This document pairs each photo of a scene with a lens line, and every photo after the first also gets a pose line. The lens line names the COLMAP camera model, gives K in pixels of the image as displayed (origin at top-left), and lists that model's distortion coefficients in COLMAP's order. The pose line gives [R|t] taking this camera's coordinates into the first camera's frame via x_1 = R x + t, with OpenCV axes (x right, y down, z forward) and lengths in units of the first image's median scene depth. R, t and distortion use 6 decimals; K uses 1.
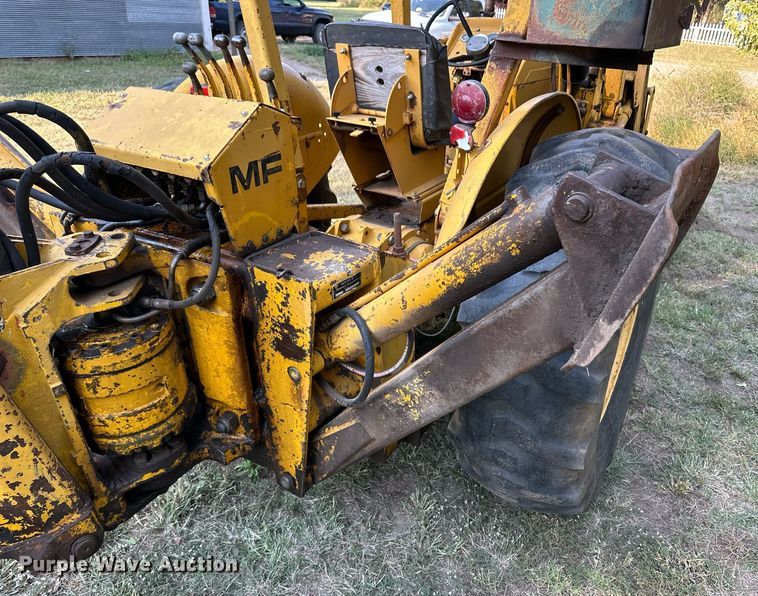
lens RADIAL K [[608.3, 0, 432.6], [0, 608.3, 315.3], [0, 0, 1]] dist [0.060529, -0.069926]
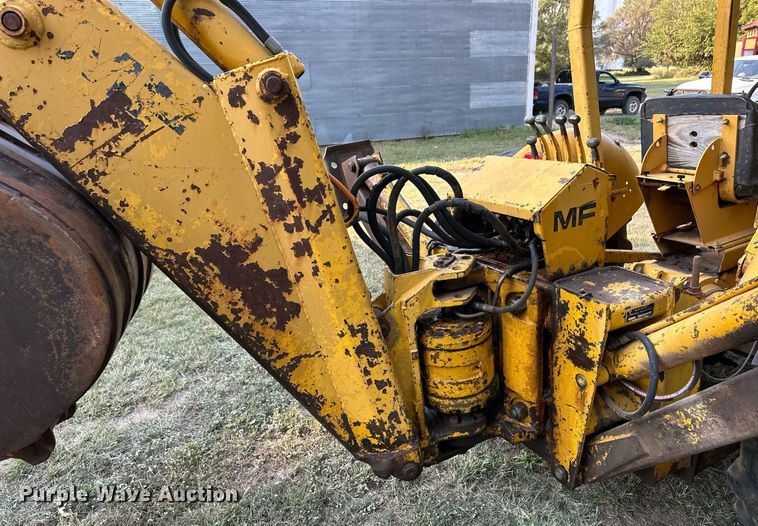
lens RADIAL K [[540.1, 0, 366.8], [0, 540.1, 280.4], [0, 0, 1]] dist [0.039048, -0.057489]
pose [[0.823945, 0.100404, -0.557704, 0.002114], [-0.170976, 0.982360, -0.075743, 0.055103], [0.540261, 0.157762, 0.826577, -0.141398]]
